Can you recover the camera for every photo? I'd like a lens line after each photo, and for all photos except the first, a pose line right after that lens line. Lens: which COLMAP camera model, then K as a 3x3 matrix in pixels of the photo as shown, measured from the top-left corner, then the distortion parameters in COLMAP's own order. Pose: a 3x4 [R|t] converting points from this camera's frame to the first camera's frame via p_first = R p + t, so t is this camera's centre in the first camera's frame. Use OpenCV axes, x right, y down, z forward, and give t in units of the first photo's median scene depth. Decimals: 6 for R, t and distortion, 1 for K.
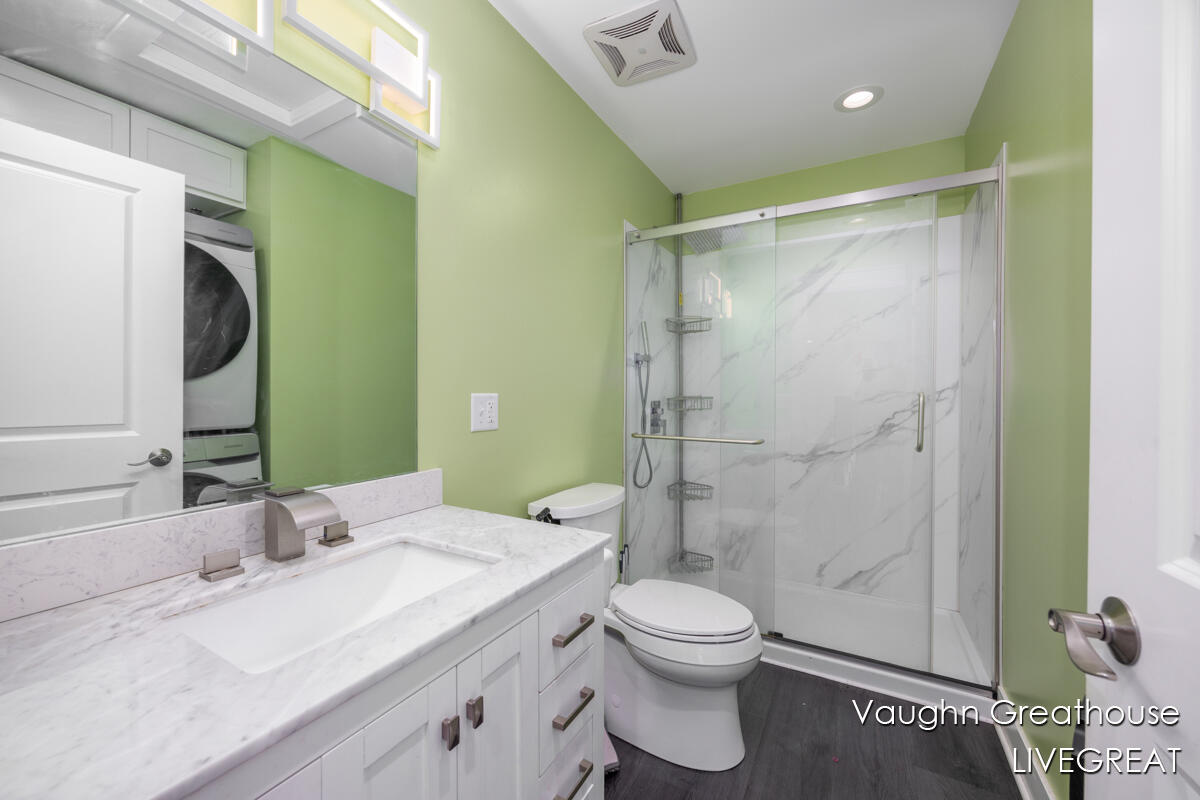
lens RADIAL K [[454.6, 0, 595.4], [0, 454.6, 397.8], [0, 0, 1]] dist [-0.002920, 0.000114]
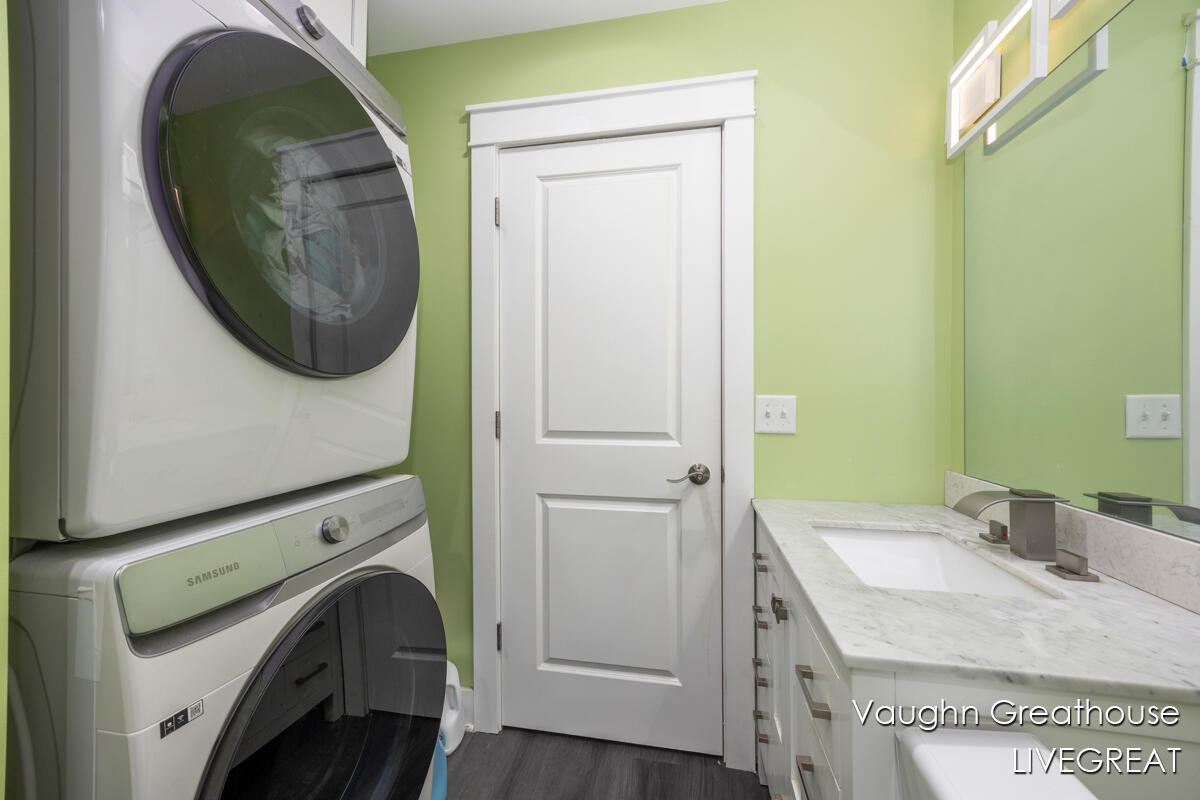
lens RADIAL K [[454.6, 0, 597.8], [0, 454.6, 400.1], [0, 0, 1]] dist [-0.002920, 0.000114]
pose [[-0.950962, -0.012647, -0.309050, 0.517103], [-0.013870, 0.999902, 0.001759, 0.003489], [0.308998, 0.005959, -0.951044, 1.518012]]
